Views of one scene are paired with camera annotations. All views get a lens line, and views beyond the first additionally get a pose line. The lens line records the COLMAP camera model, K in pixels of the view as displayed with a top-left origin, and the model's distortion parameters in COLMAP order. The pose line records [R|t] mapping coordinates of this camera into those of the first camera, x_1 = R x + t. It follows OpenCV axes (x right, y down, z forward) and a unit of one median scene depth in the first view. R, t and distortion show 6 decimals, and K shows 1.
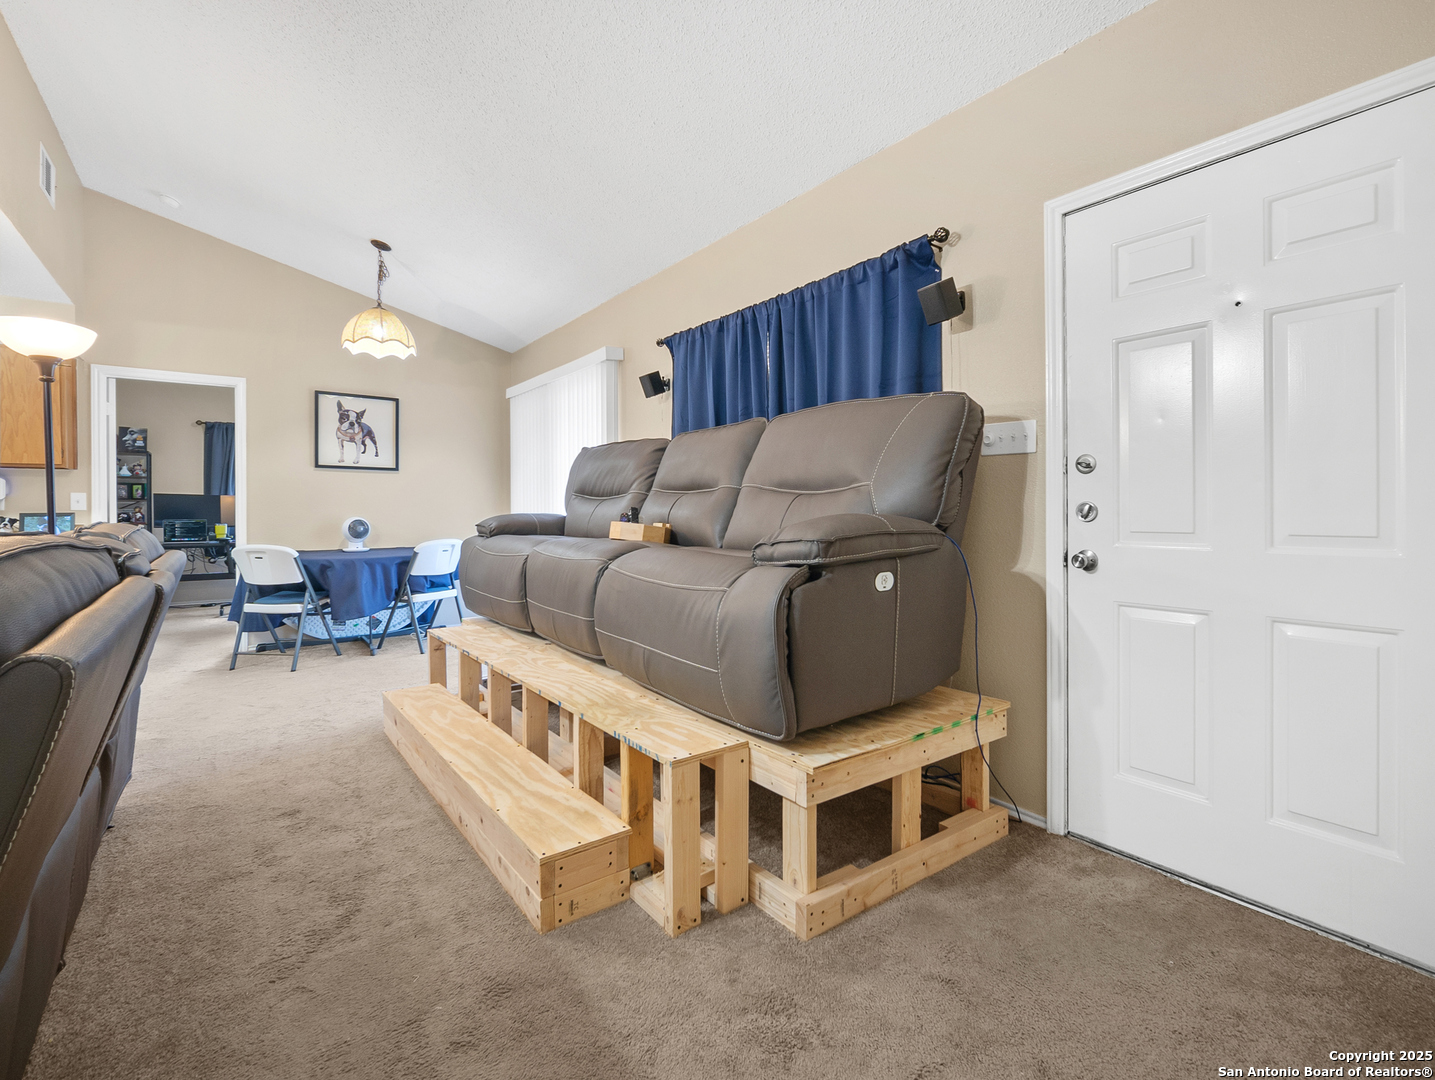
lens RADIAL K [[649.4, 0, 709.2], [0, 649.4, 512.8], [0, 0, 1]] dist [-0.018198, 0.004607]
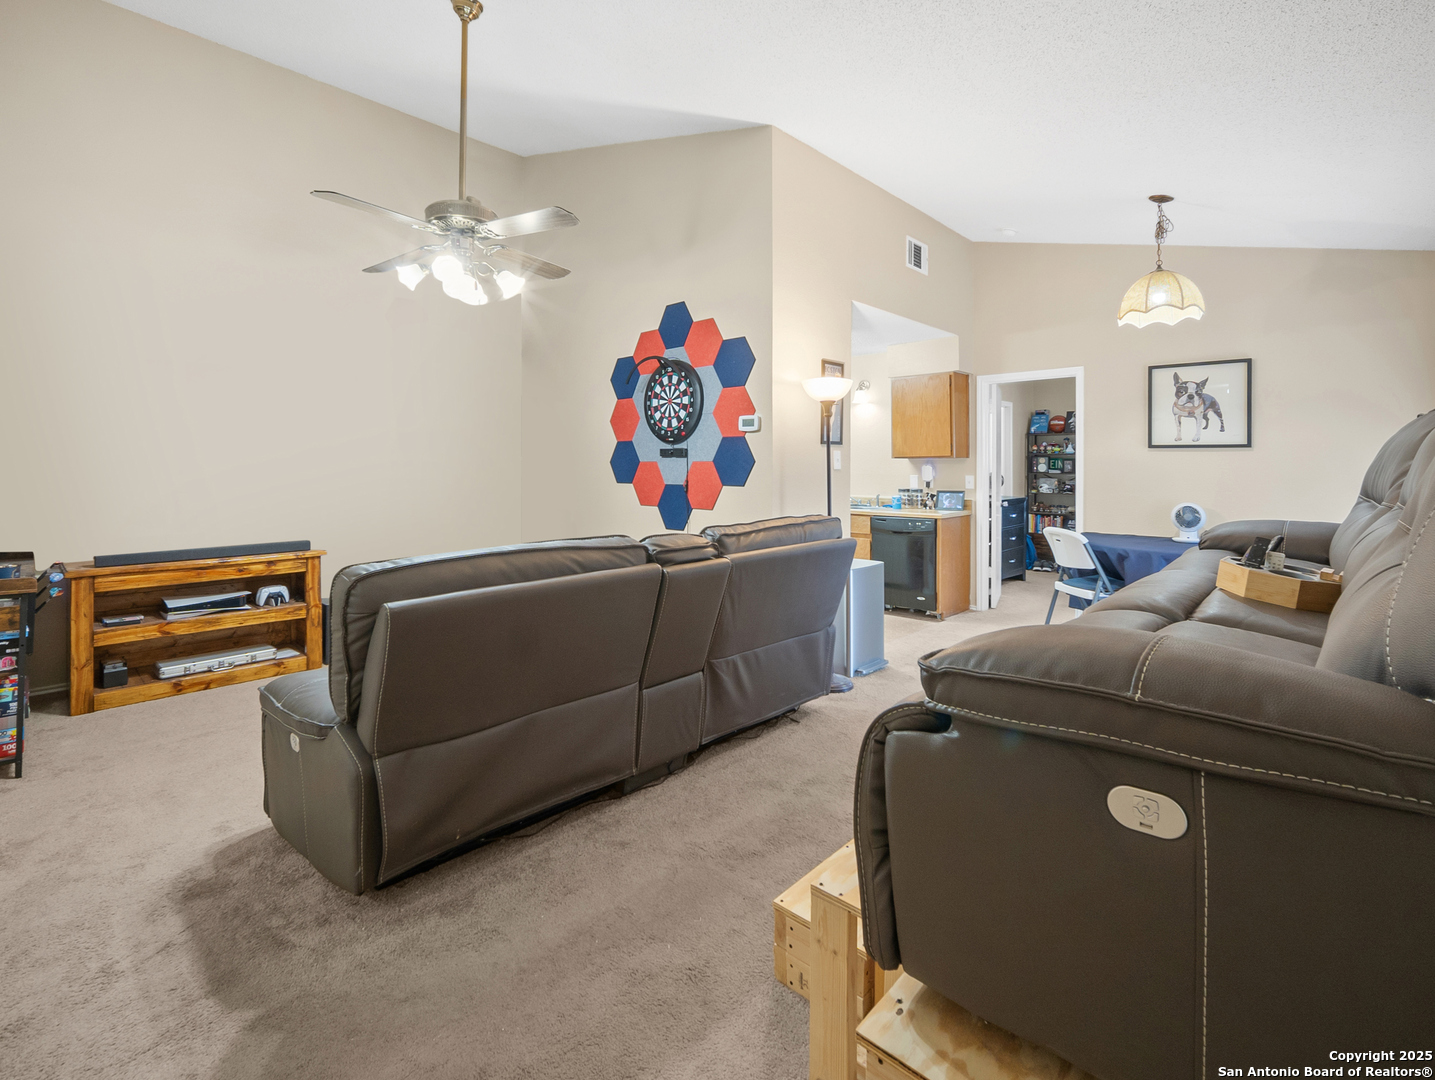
lens RADIAL K [[649.4, 0, 714.6], [0, 649.4, 462.4], [0, 0, 1]] dist [-0.018198, 0.004607]
pose [[0.193058, -0.008689, -0.981149, 0.185878], [-0.006539, 0.999927, -0.010142, -0.034199], [0.981166, 0.008374, 0.192987, 0.189333]]
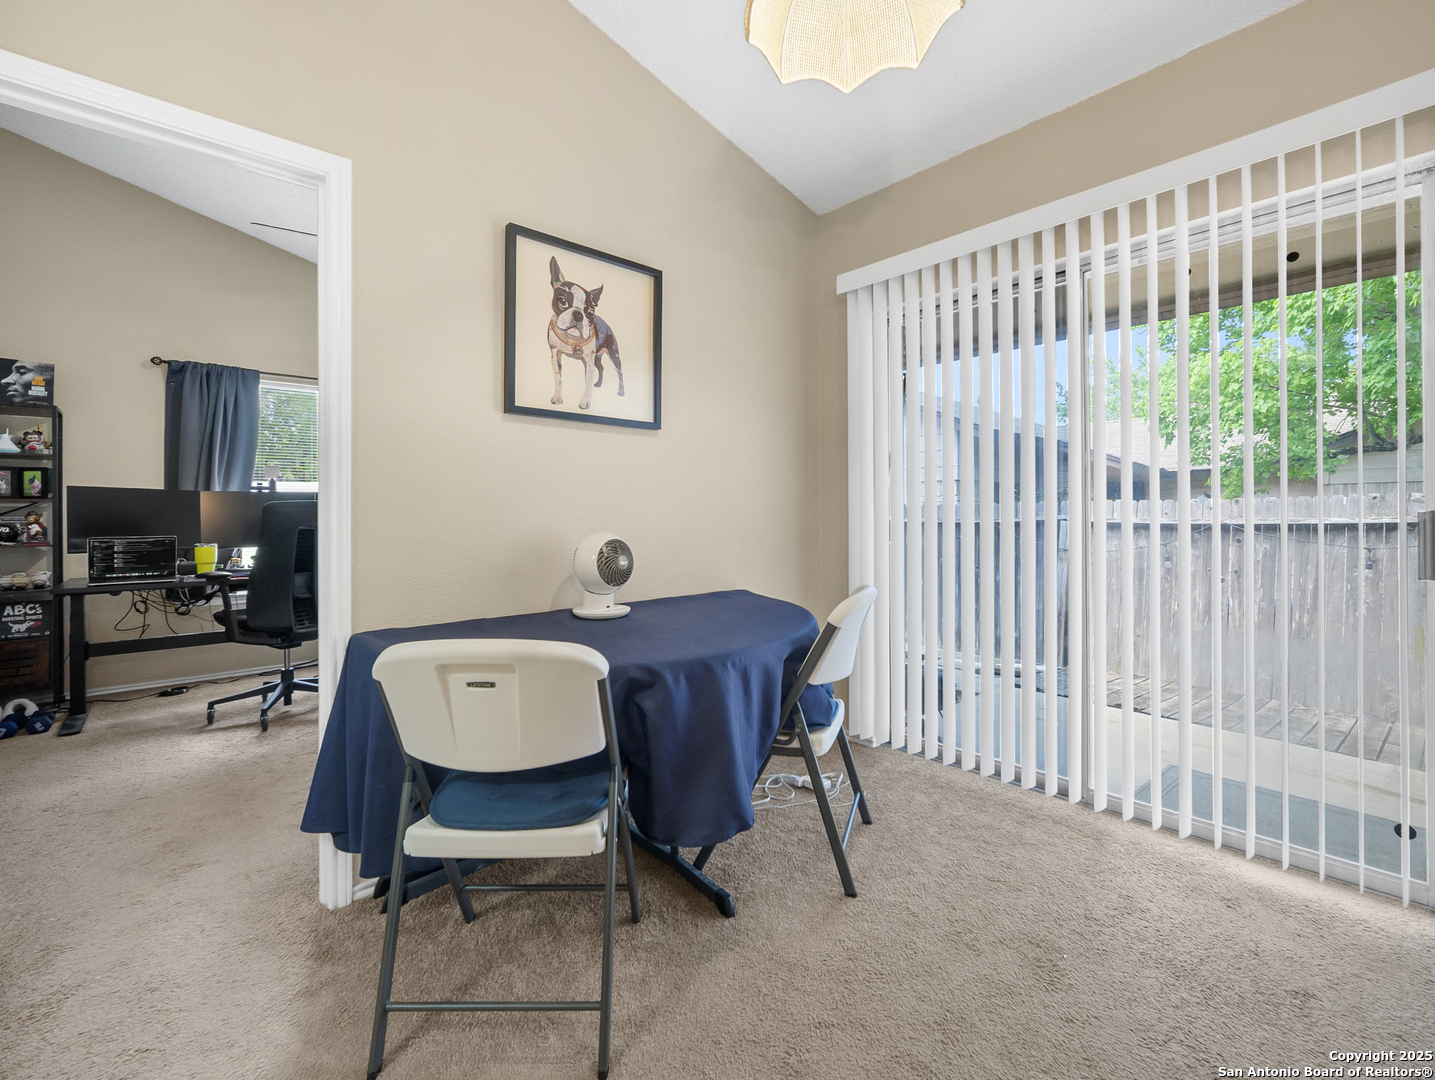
lens RADIAL K [[649.4, 0, 730.0], [0, 649.4, 511.7], [0, 0, 1]] dist [-0.018198, 0.004607]
pose [[0.995298, -0.003861, 0.096788, -0.493230], [0.005082, 0.999911, -0.012374, -0.000974], [-0.096731, 0.012808, 0.995228, 0.560000]]
